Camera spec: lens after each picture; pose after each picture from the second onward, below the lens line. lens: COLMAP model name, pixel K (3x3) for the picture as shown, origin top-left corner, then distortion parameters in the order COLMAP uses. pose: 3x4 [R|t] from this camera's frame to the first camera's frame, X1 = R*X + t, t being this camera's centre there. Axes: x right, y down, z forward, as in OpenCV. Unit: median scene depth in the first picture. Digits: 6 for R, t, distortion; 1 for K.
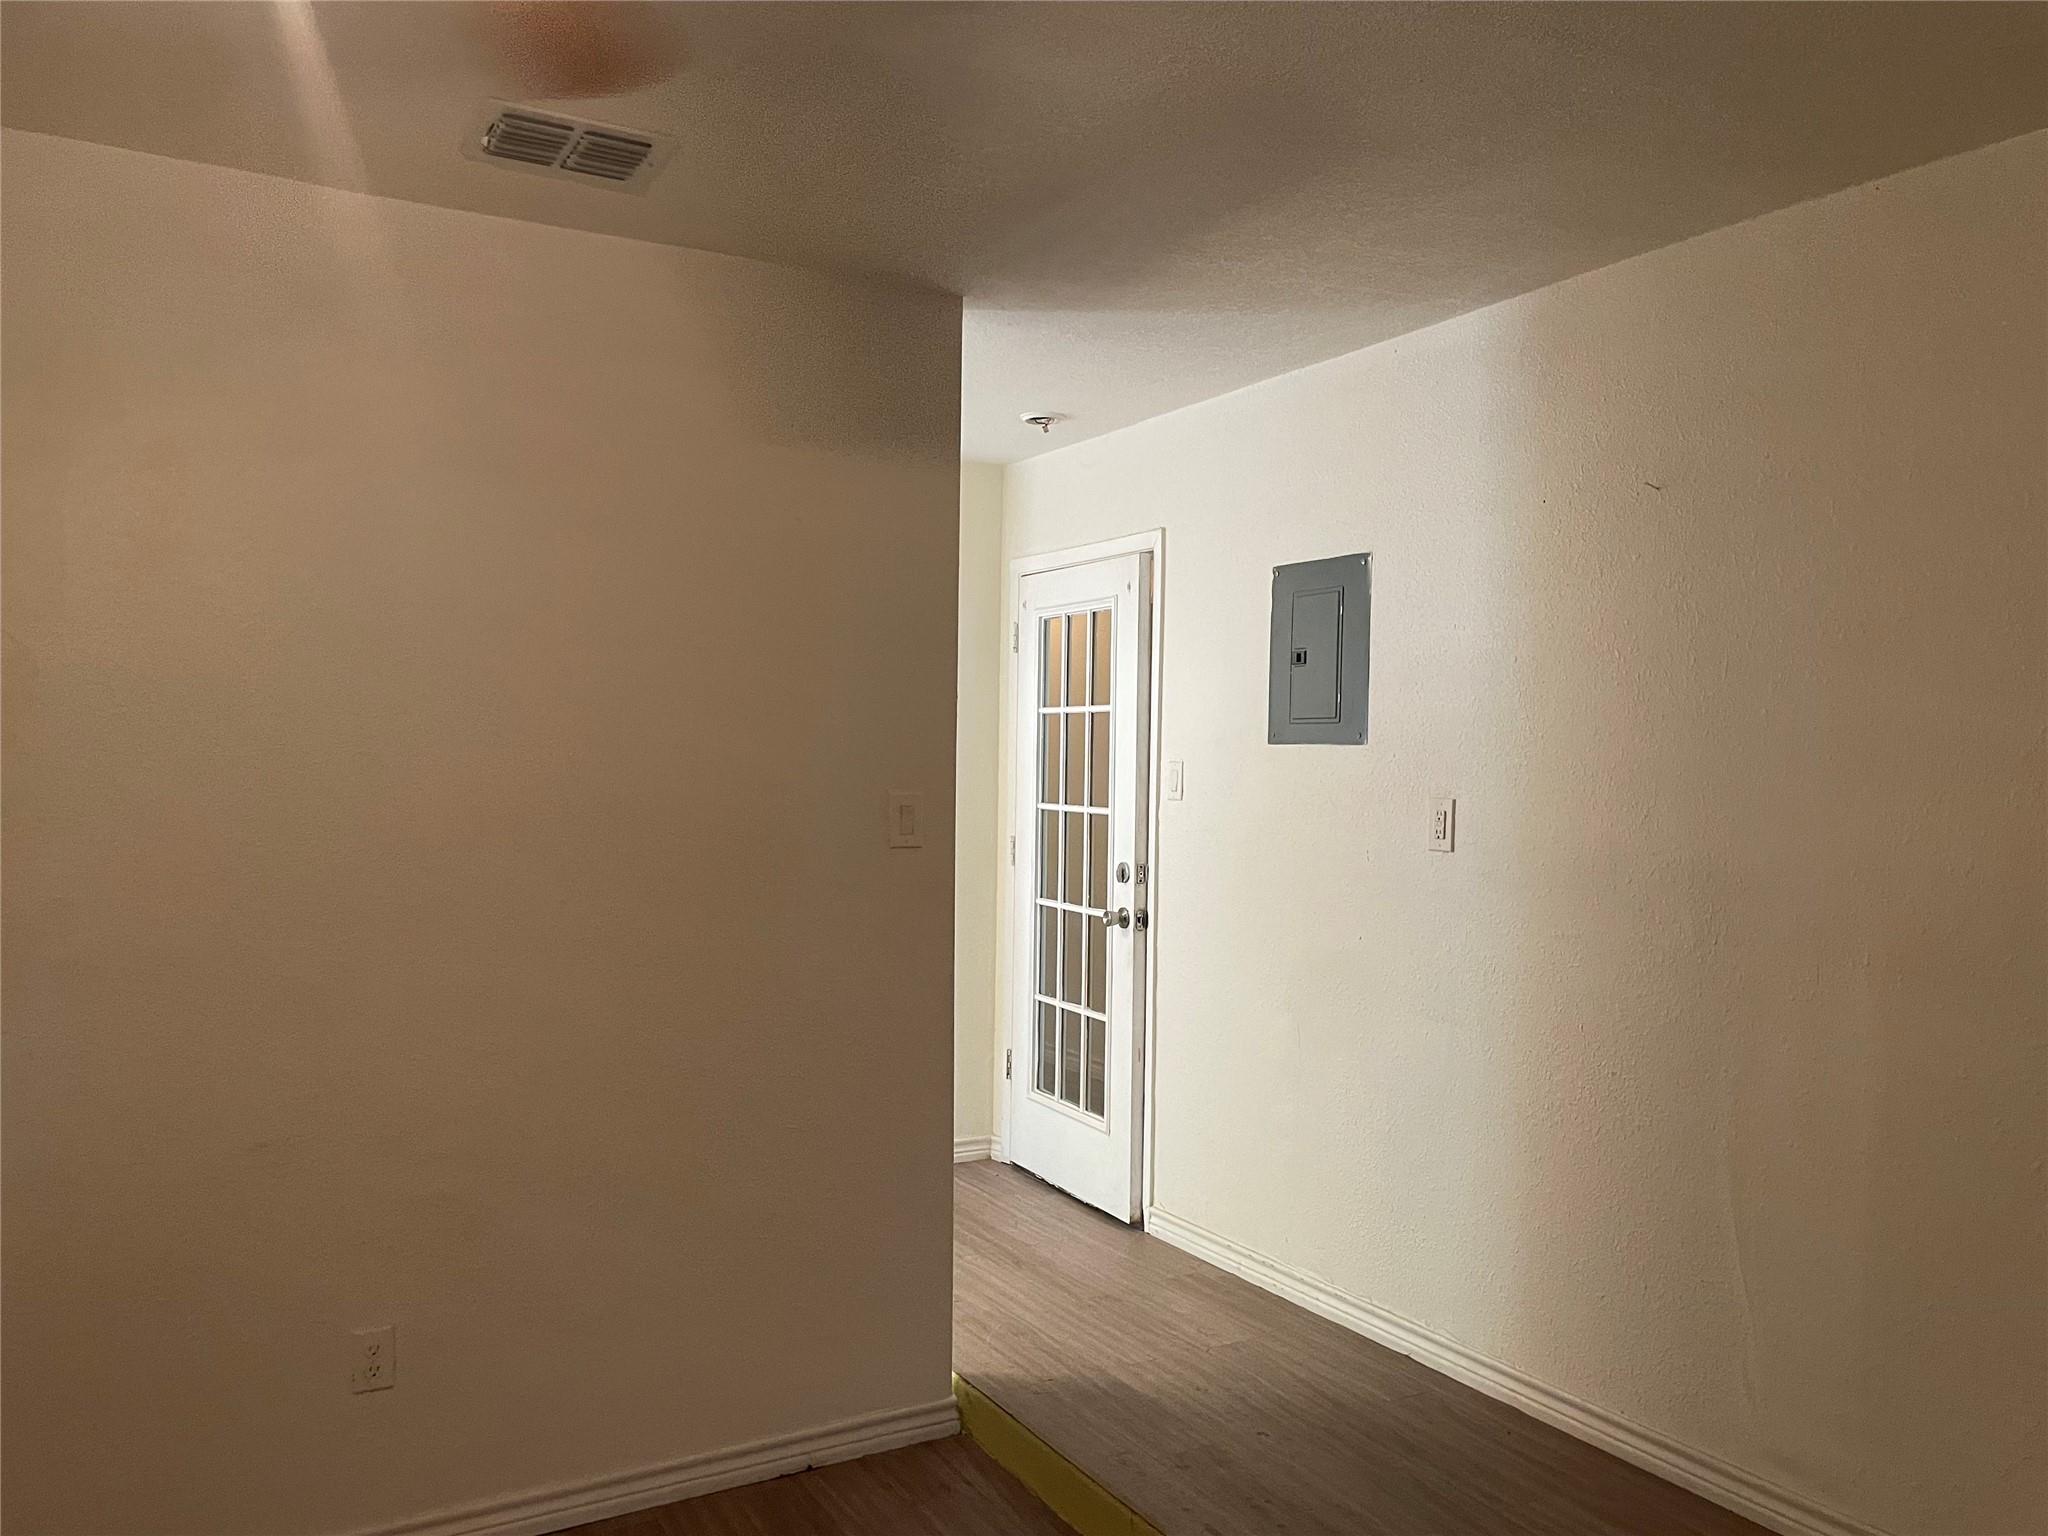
lens RADIAL K [[1555.2, 0, 1027.2], [0, 1555.2, 759.7], [0, 0, 1]] dist [0.076170, -0.095492]
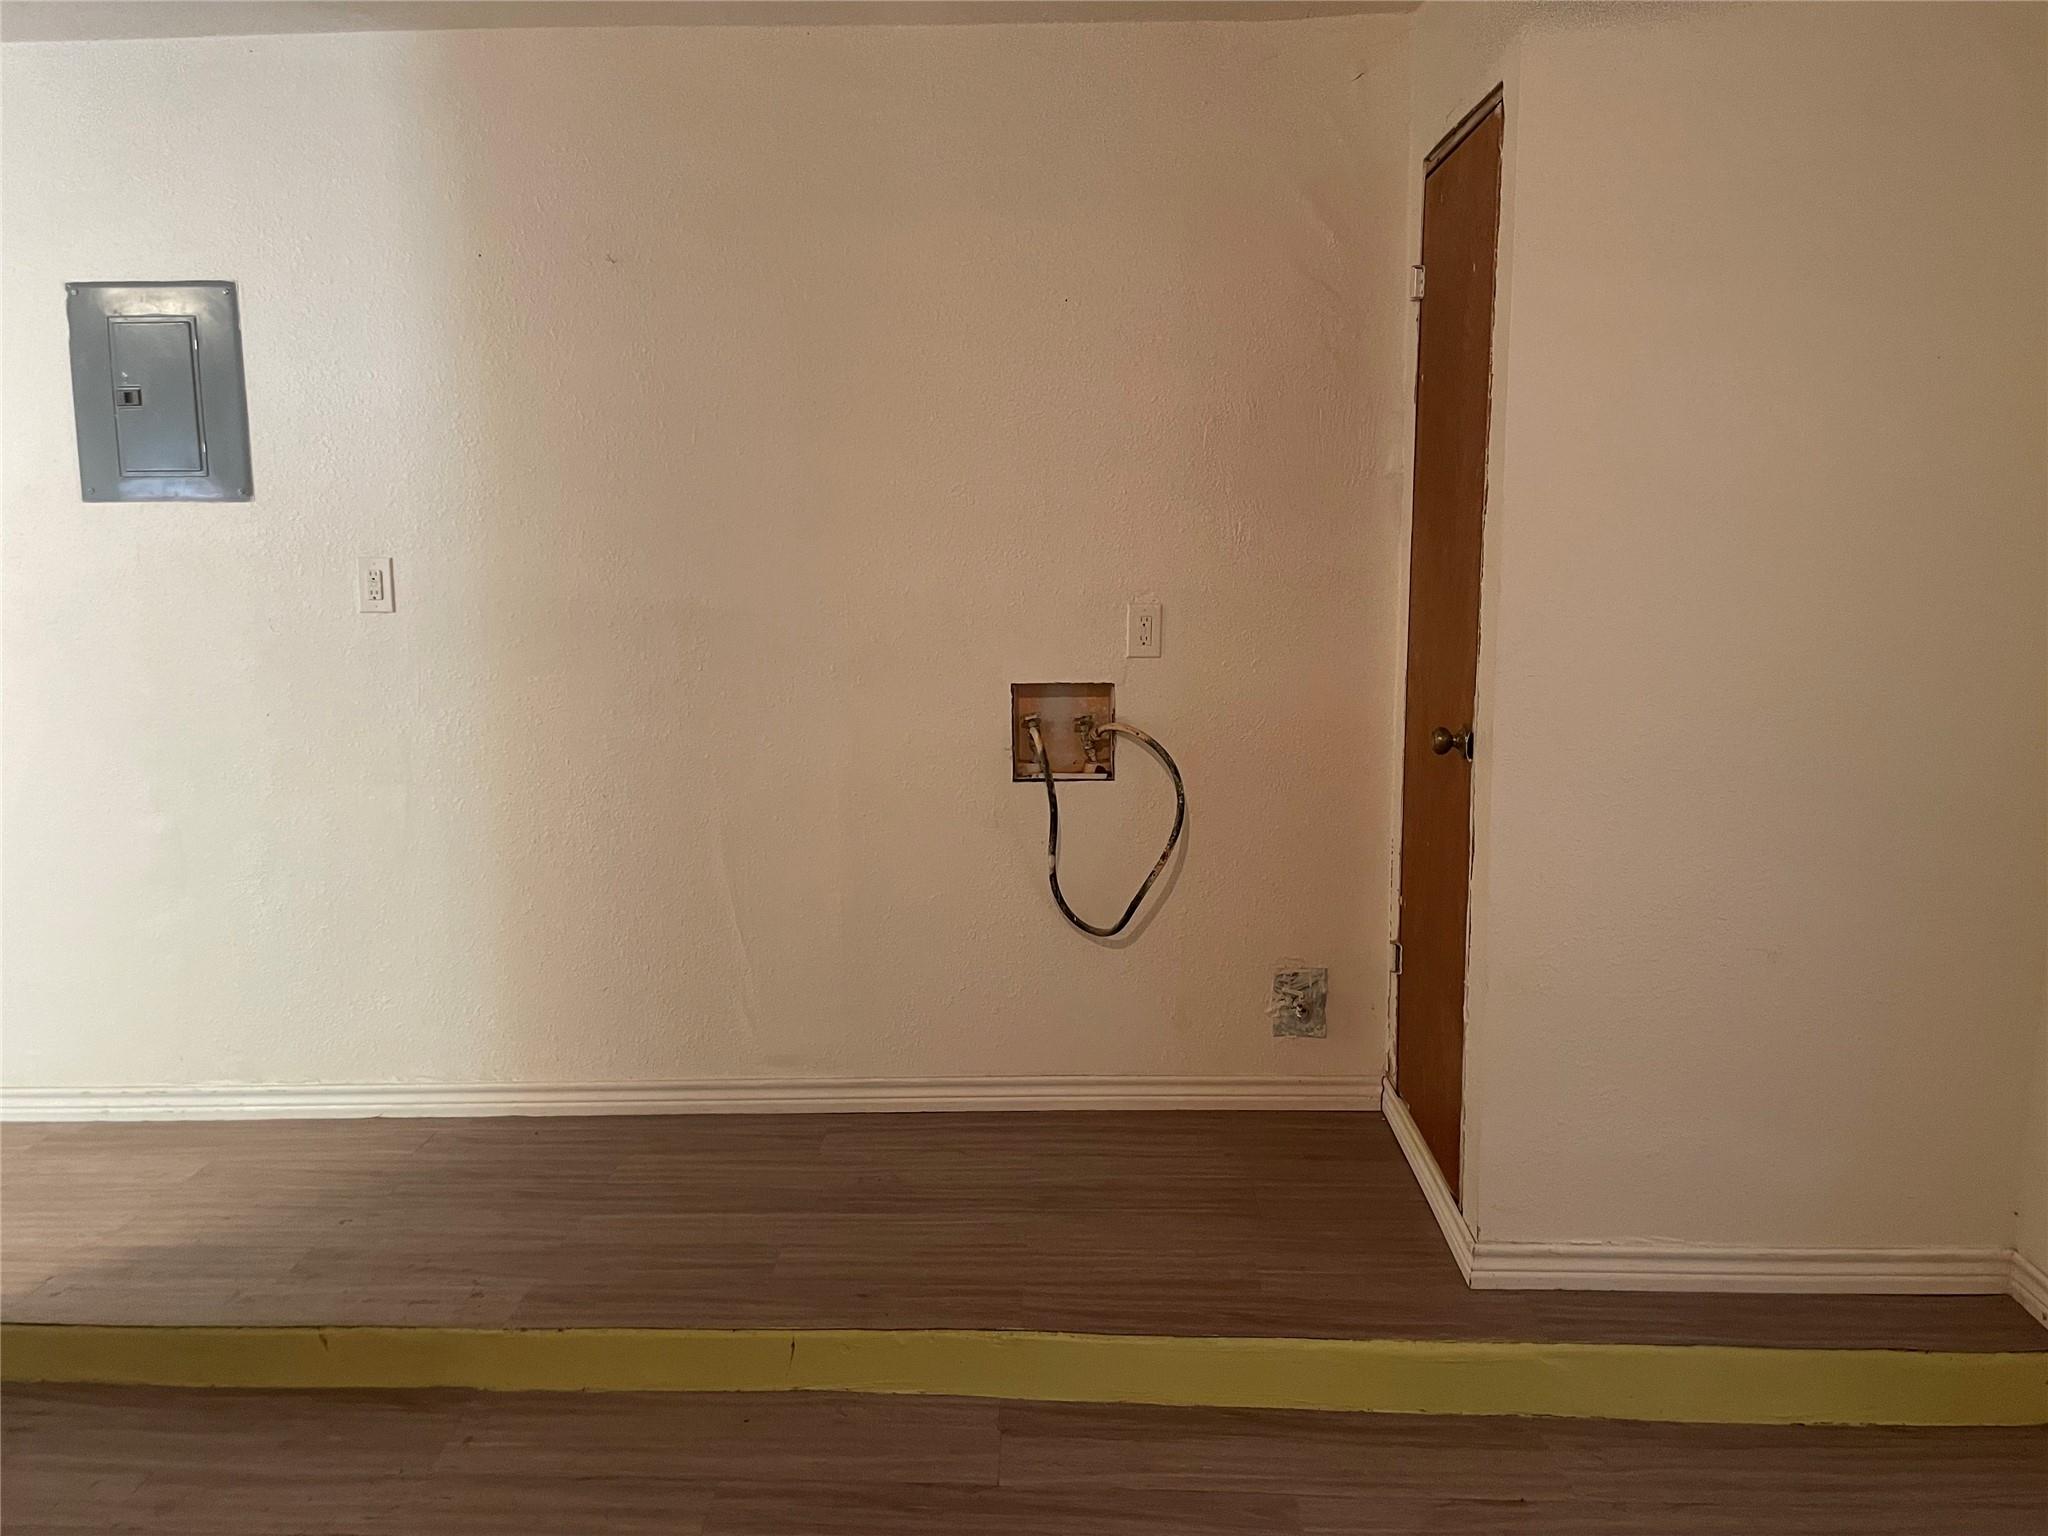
lens RADIAL K [[1555.2, 0, 1026.8], [0, 1555.2, 775.5], [0, 0, 1]] dist [0.076170, -0.095492]
pose [[0.519543, -0.149117, 0.841332, -0.368201], [0.017127, 0.986273, 0.164231, 0.004813], [-0.854273, -0.070916, 0.514965, 0.145047]]
